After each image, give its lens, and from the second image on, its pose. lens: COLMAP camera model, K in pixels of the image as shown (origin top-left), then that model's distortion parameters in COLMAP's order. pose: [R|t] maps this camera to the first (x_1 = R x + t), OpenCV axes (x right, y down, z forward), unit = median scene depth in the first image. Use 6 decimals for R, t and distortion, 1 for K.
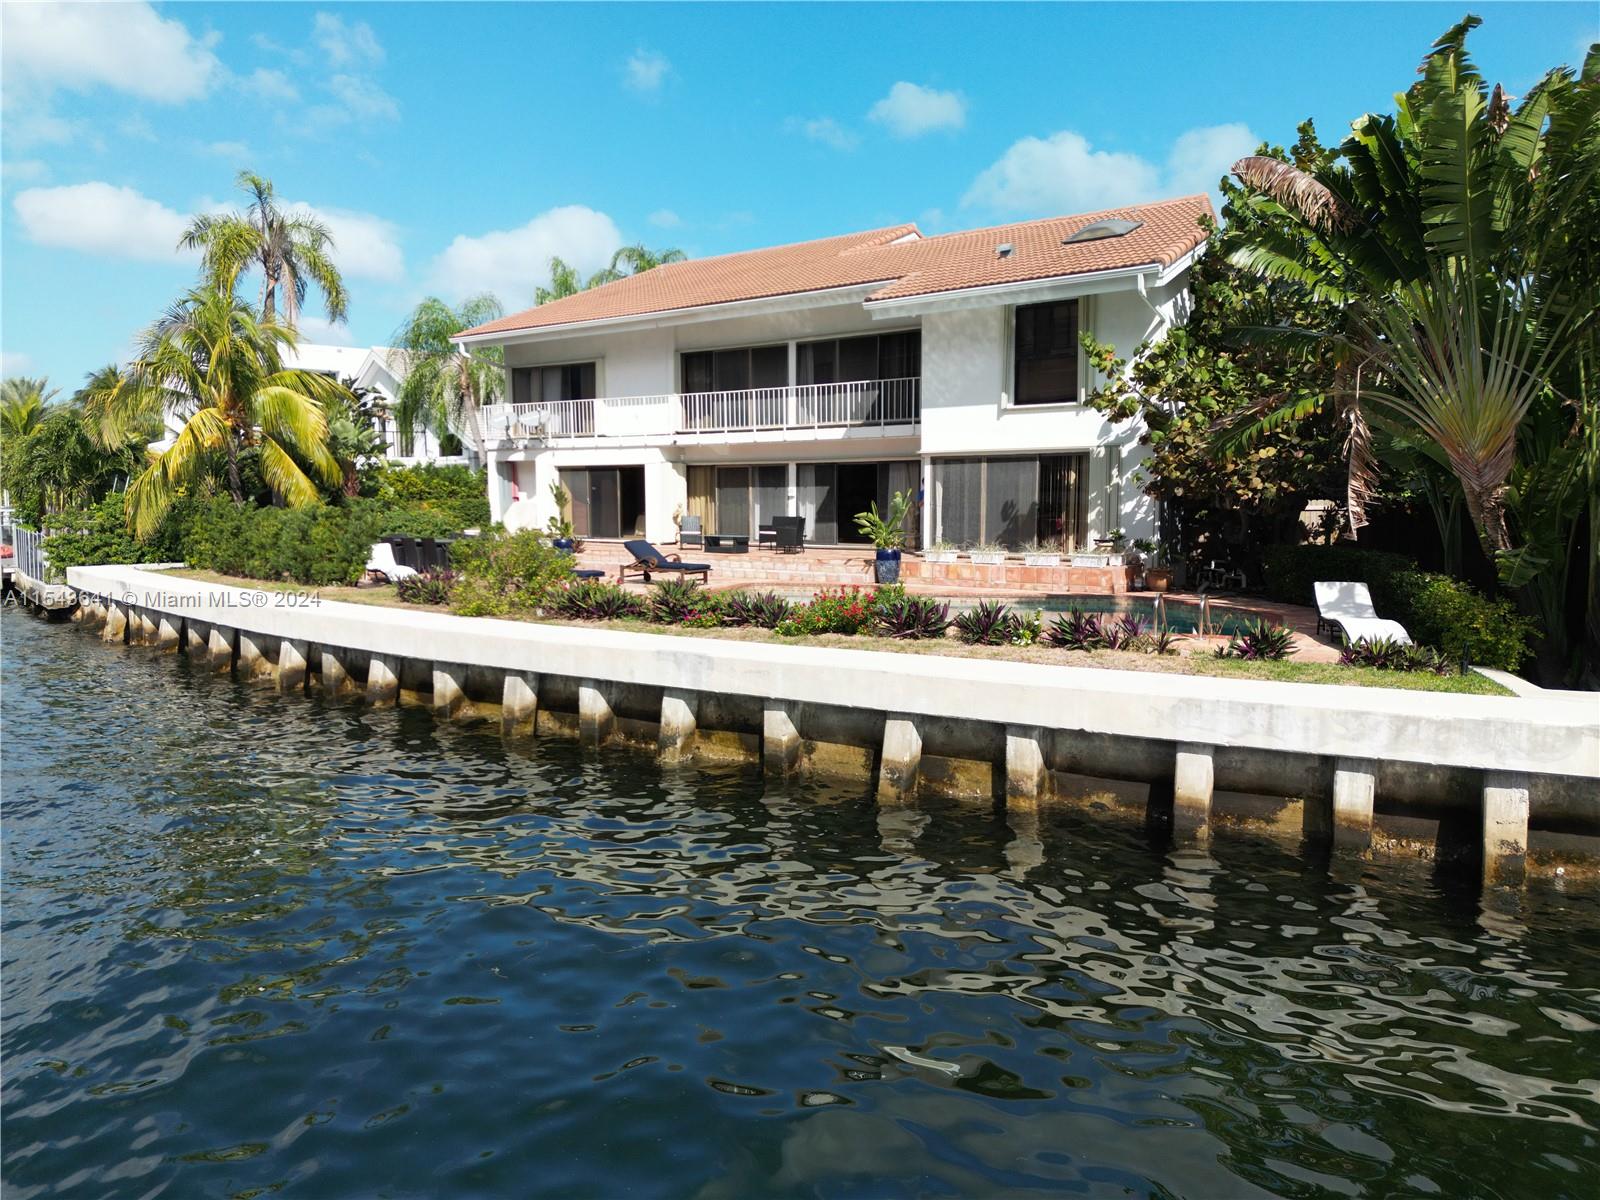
lens RADIAL K [[1124.3, 0, 800.8], [0, 1124.3, 600.6], [0, 0, 1]] dist [0.006824, 0.003016]
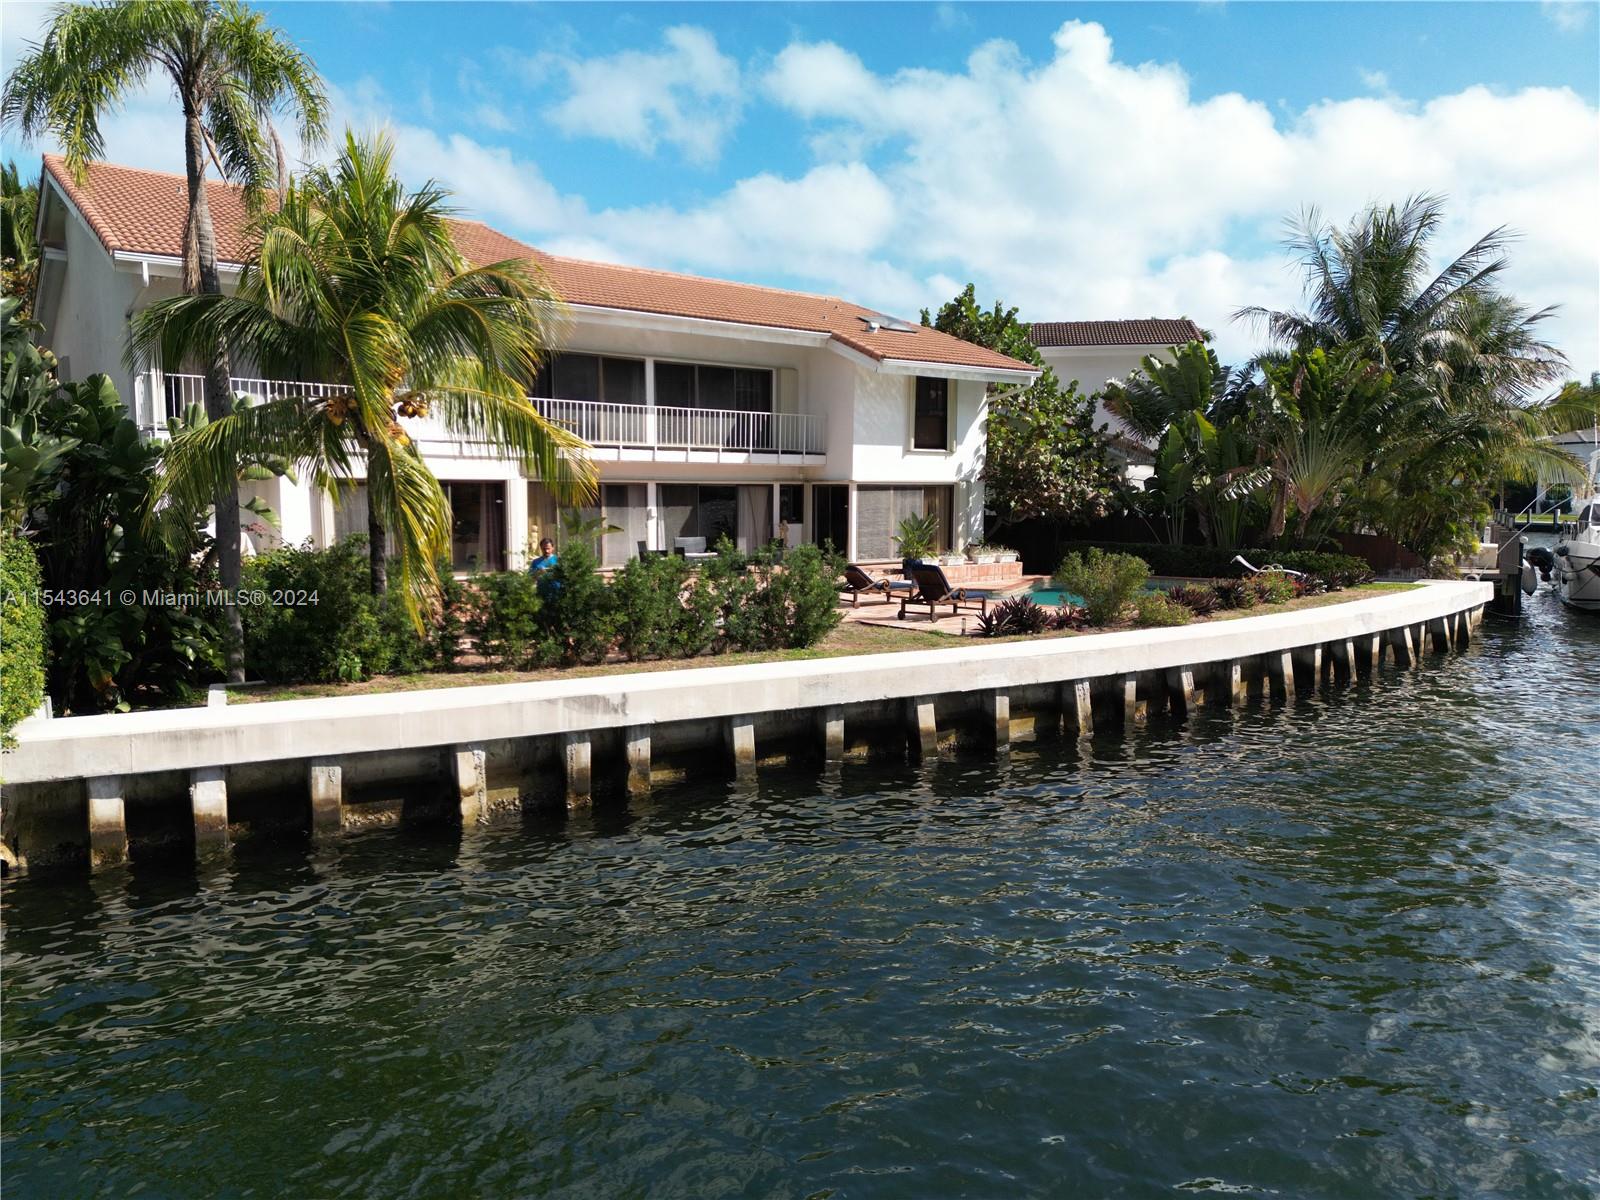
lens RADIAL K [[1124.3, 0, 800.6], [0, 1124.3, 596.7], [0, 0, 1]] dist [0.006824, 0.003016]
pose [[0.243006, -0.079475, 0.966763, -0.946792], [0.094788, 0.993814, 0.057873, -0.071072], [-0.965382, 0.077574, 0.249036, 0.658265]]
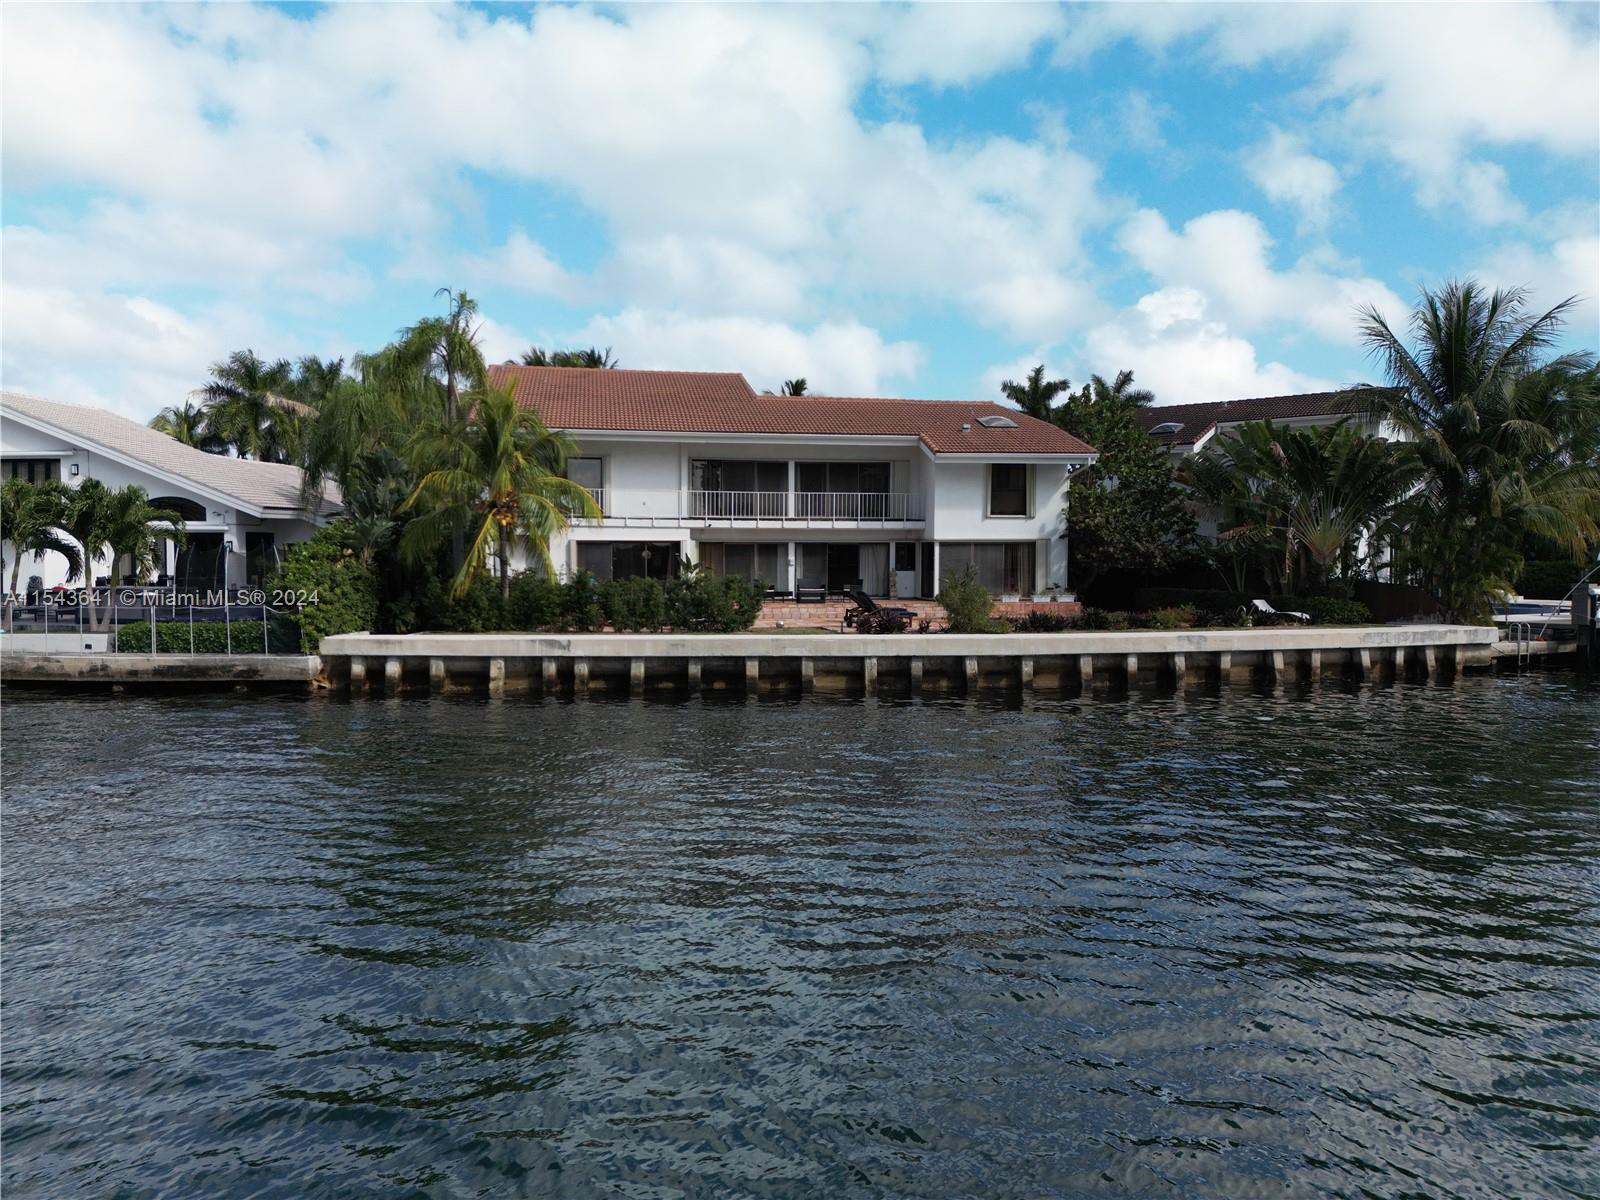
lens RADIAL K [[1124.3, 0, 797.2], [0, 1124.3, 598.4], [0, 0, 1]] dist [0.006824, 0.003016]
pose [[0.708309, -0.010489, 0.705825, -1.060894], [0.067404, 0.996326, -0.052835, 0.028140], [-0.702677, 0.084999, 0.706413, -0.032056]]
